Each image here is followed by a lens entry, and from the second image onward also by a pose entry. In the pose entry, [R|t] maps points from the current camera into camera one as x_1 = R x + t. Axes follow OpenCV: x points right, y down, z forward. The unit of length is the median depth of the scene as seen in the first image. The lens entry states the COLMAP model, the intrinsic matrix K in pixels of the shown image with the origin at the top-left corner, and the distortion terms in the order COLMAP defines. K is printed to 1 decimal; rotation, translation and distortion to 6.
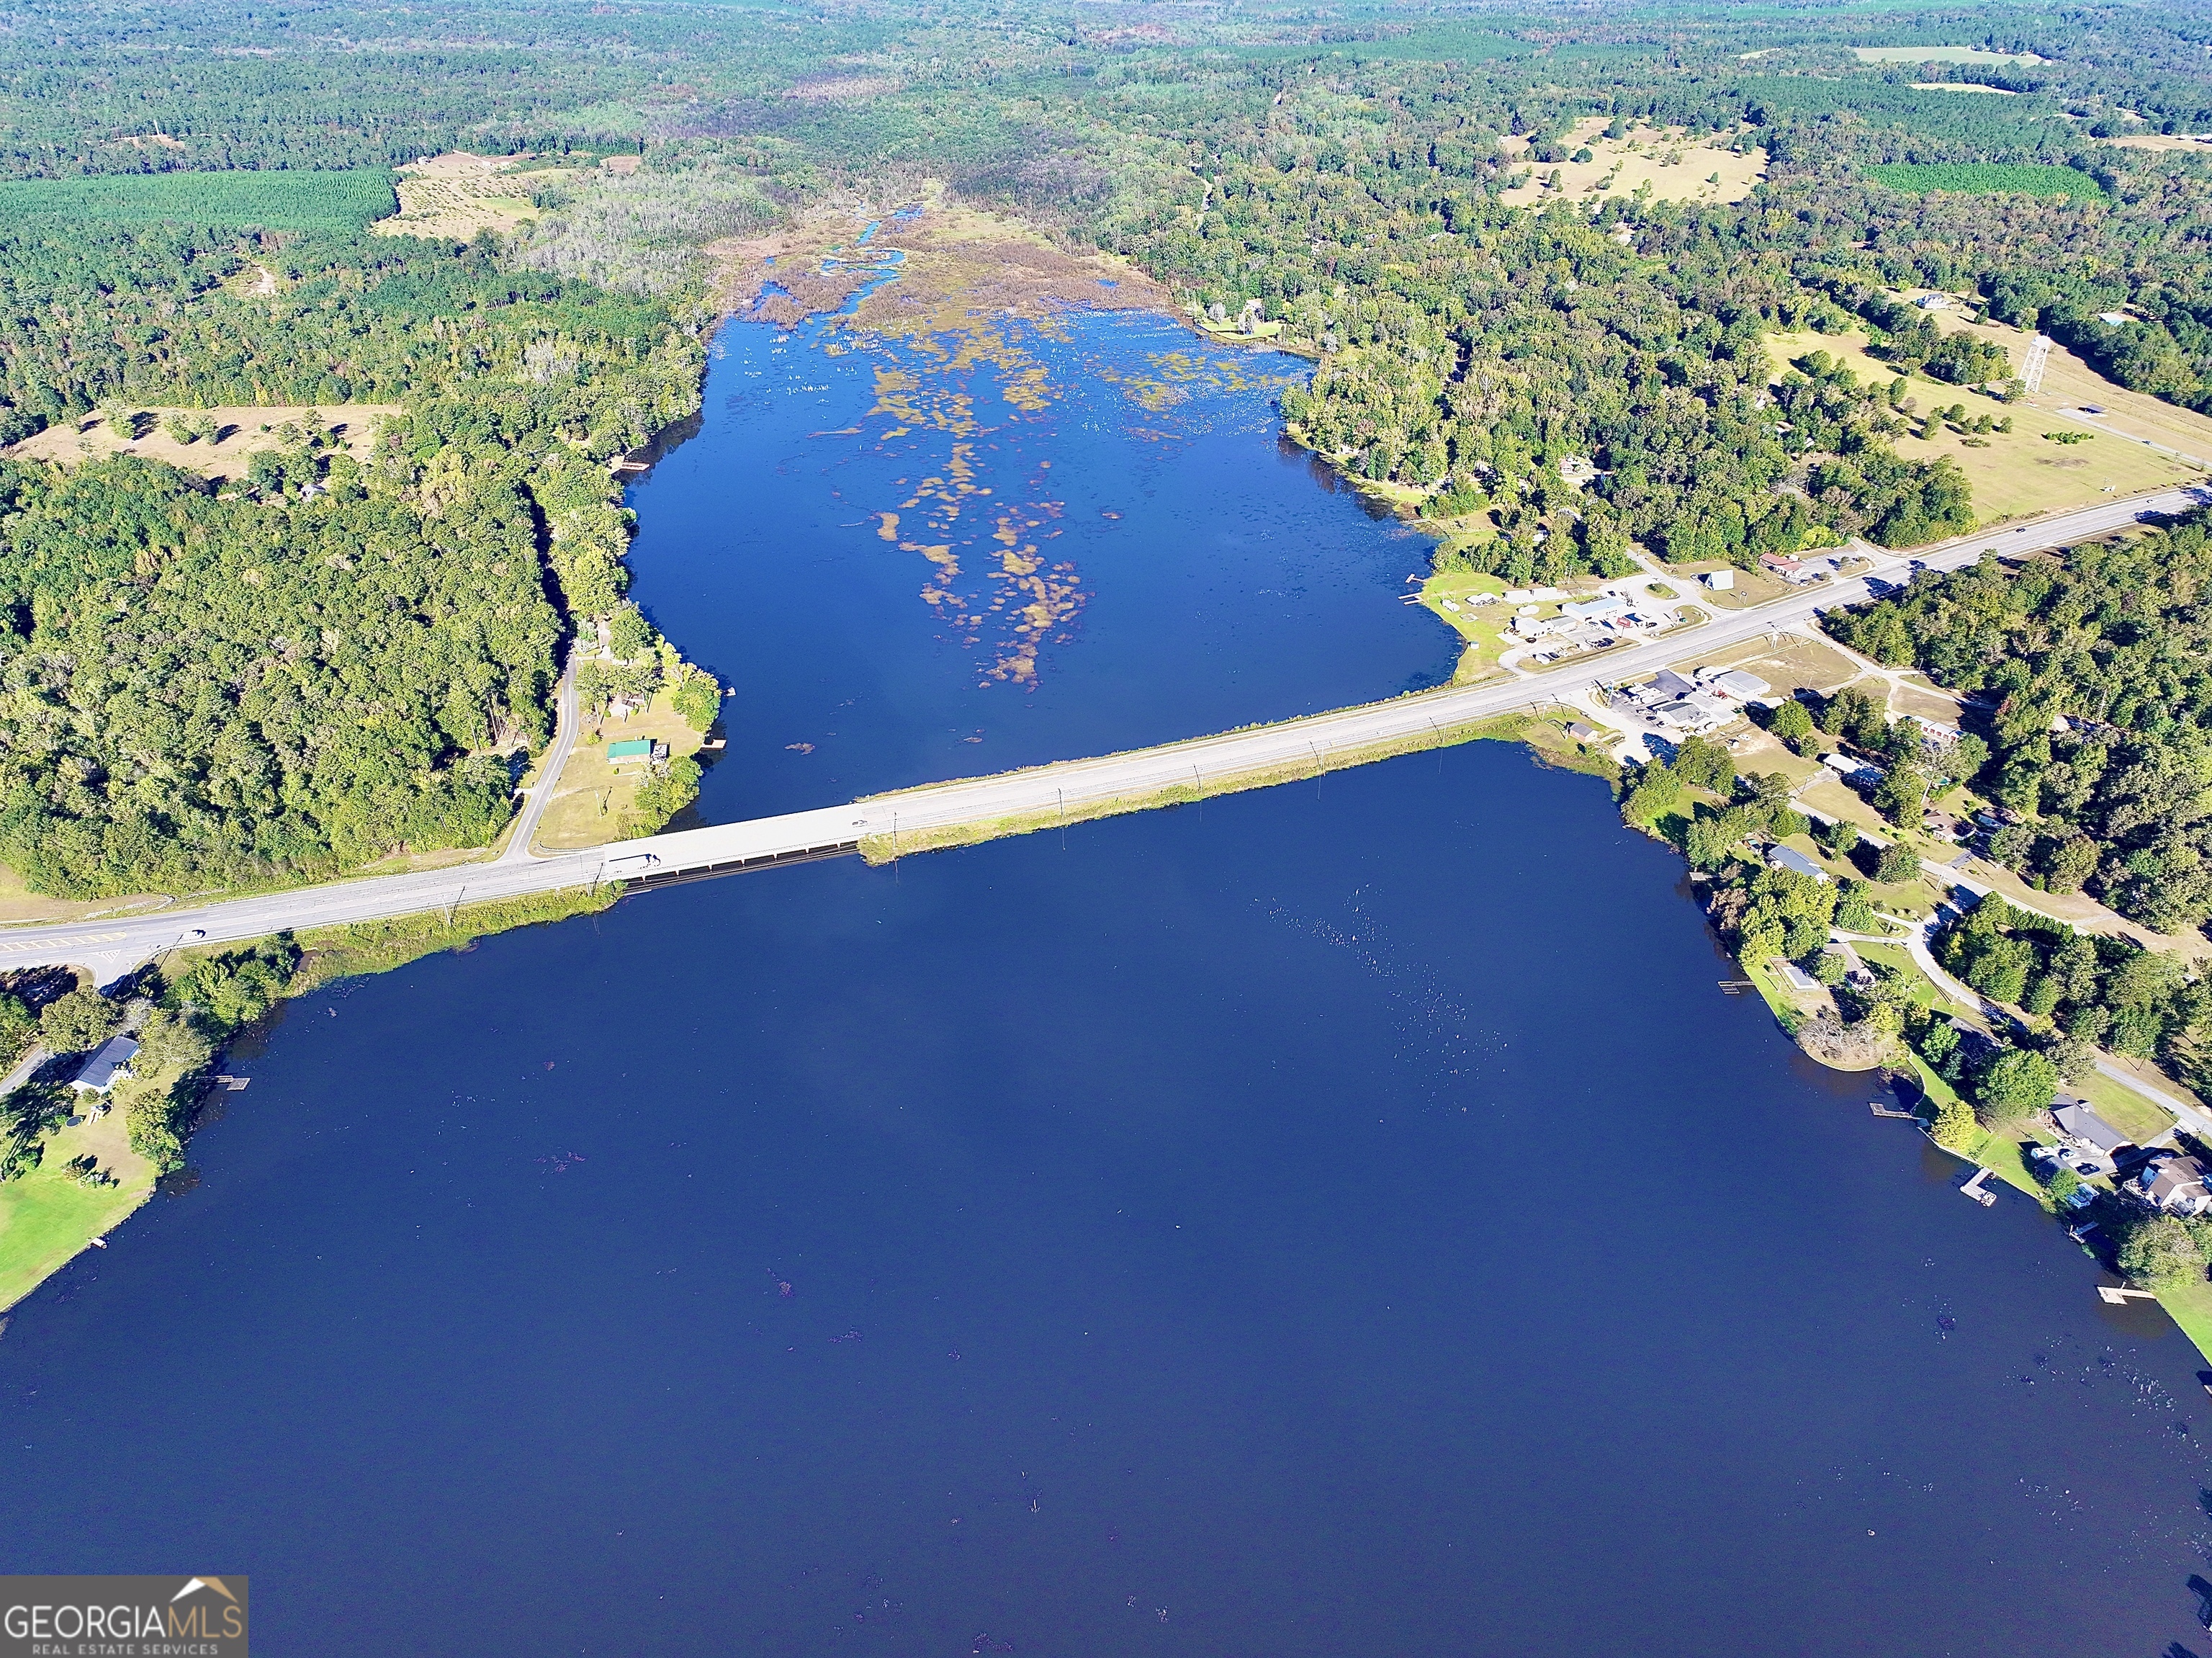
lens RADIAL K [[1637.3, 0, 1106.0], [0, 1637.3, 829.0], [0, 0, 1]] dist [-0.023665, 0.048285]
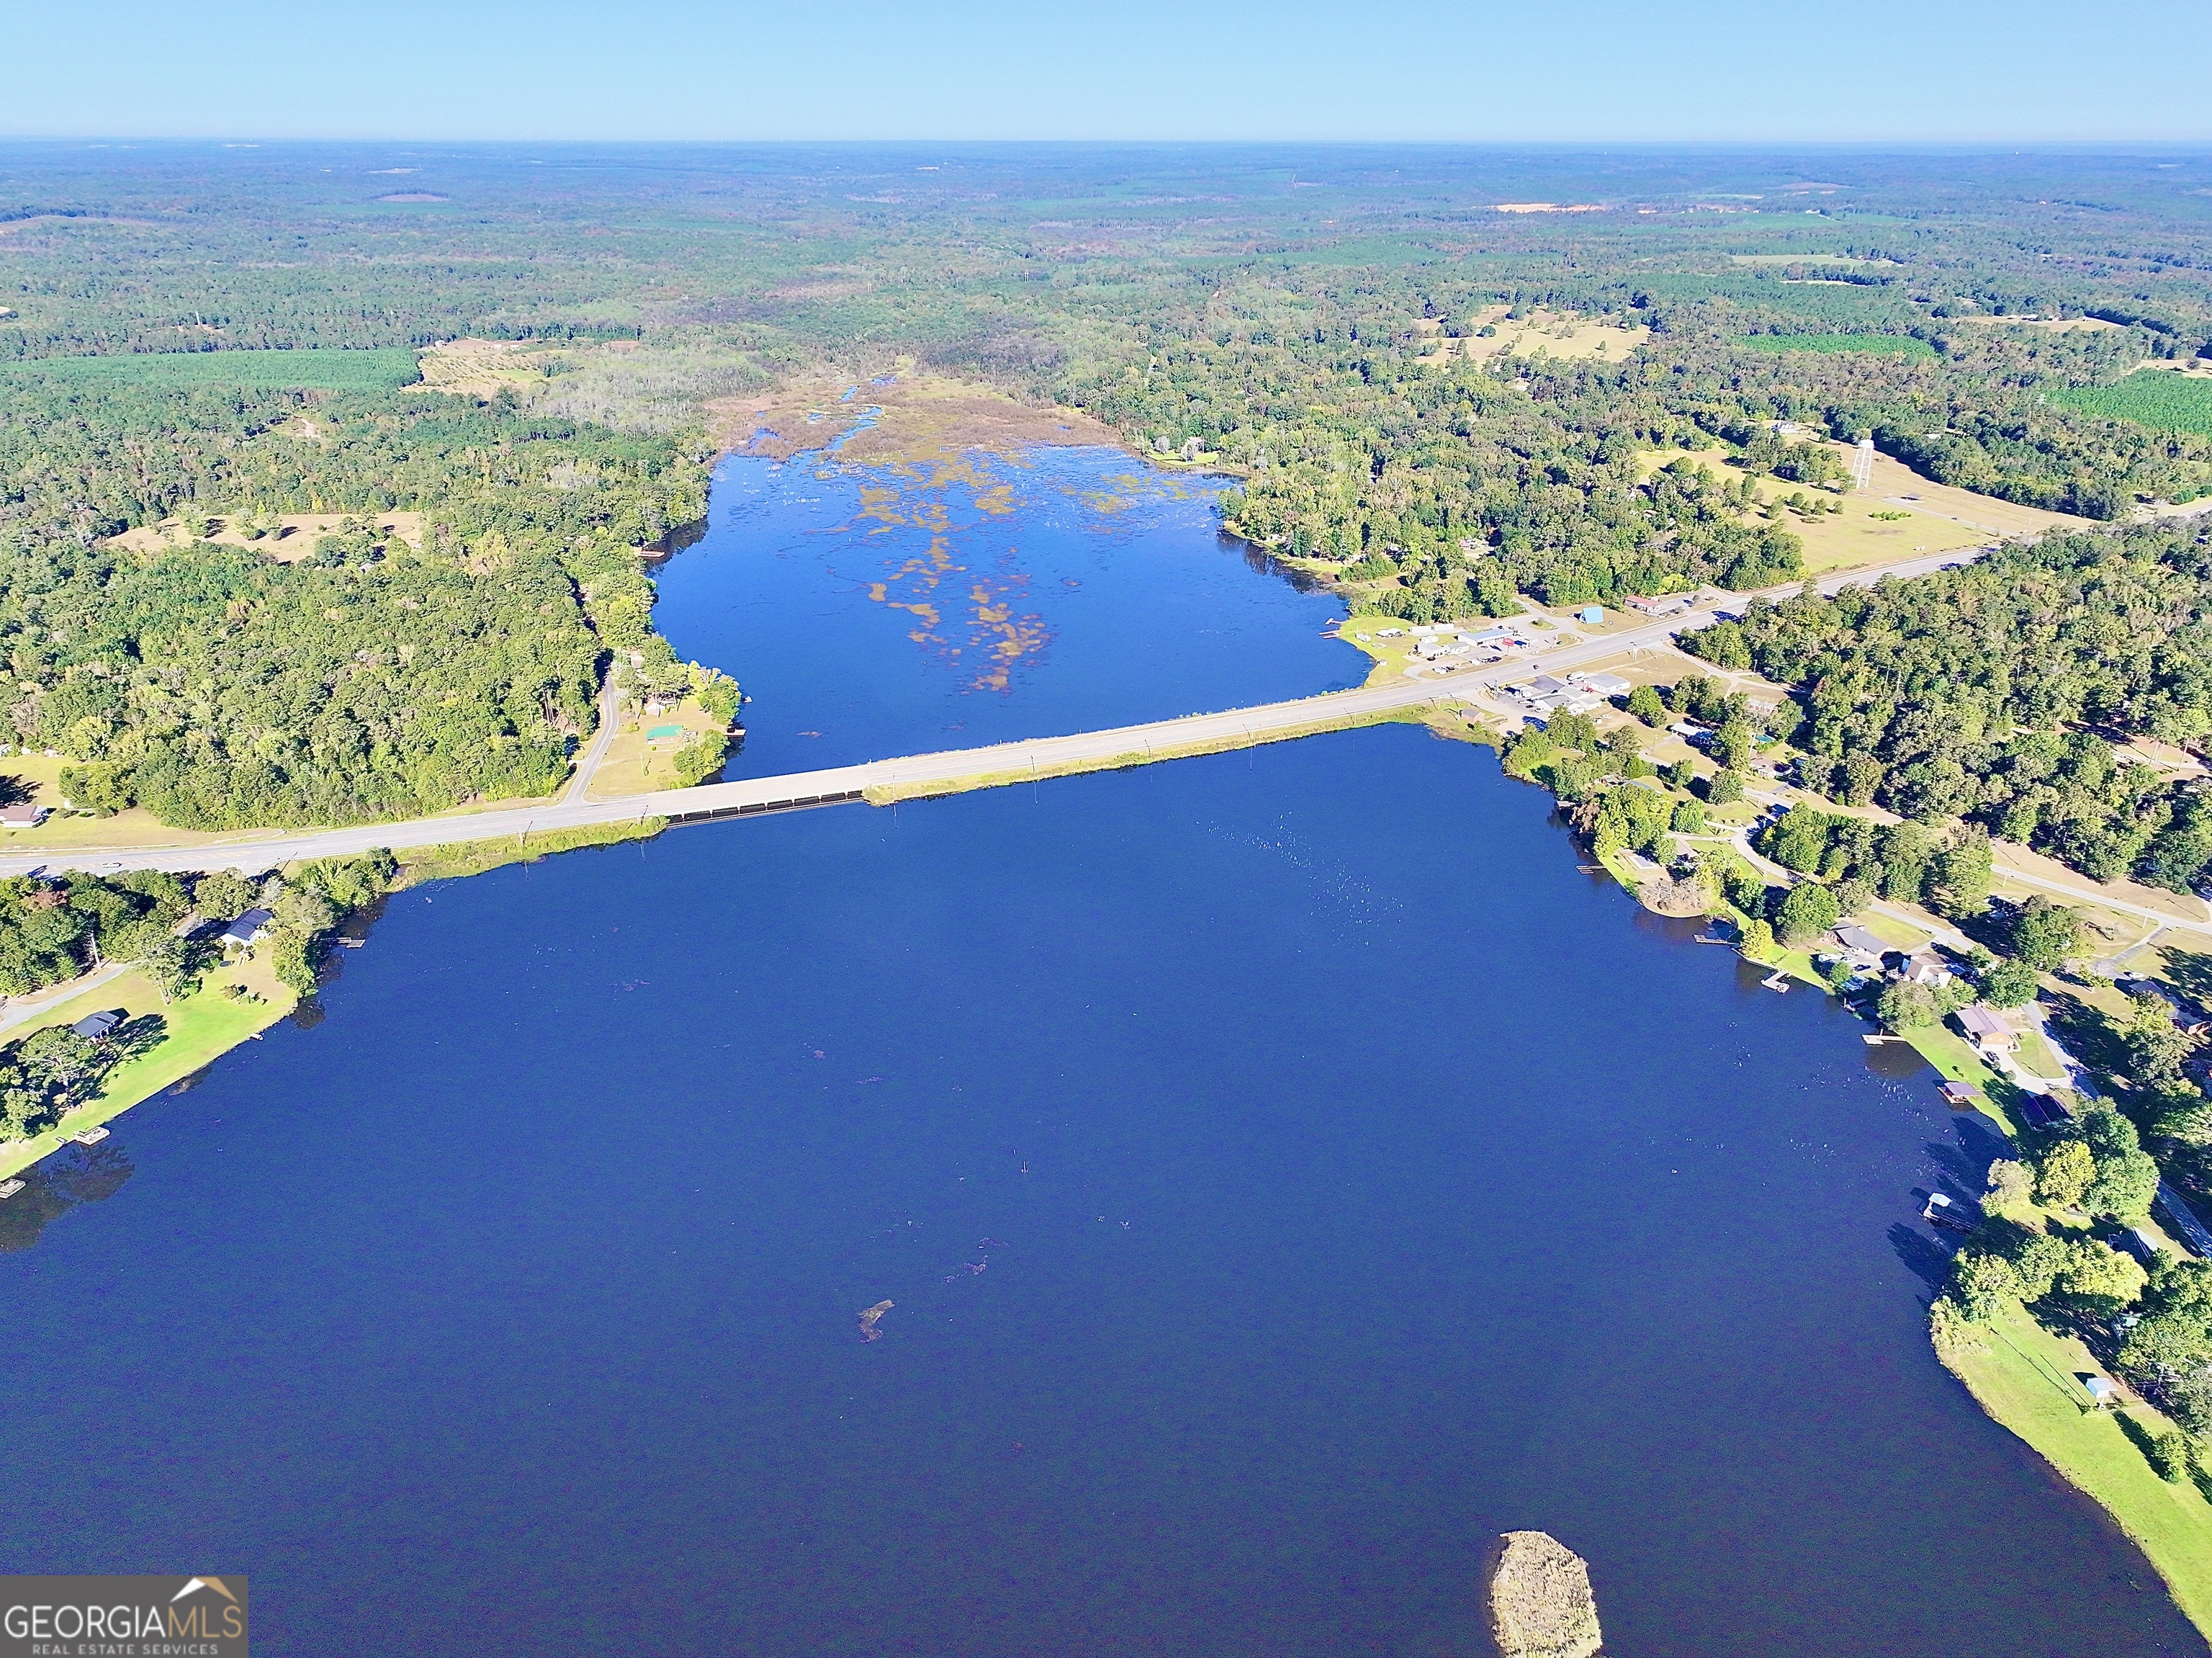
lens RADIAL K [[1637.3, 0, 1106.0], [0, 1637.3, 829.0], [0, 0, 1]] dist [-0.023665, 0.048285]
pose [[0.999608, -0.012684, 0.024941, -0.002964], [0.015772, 0.991677, -0.127777, 0.113894], [-0.023113, 0.128121, 0.991489, -0.106915]]
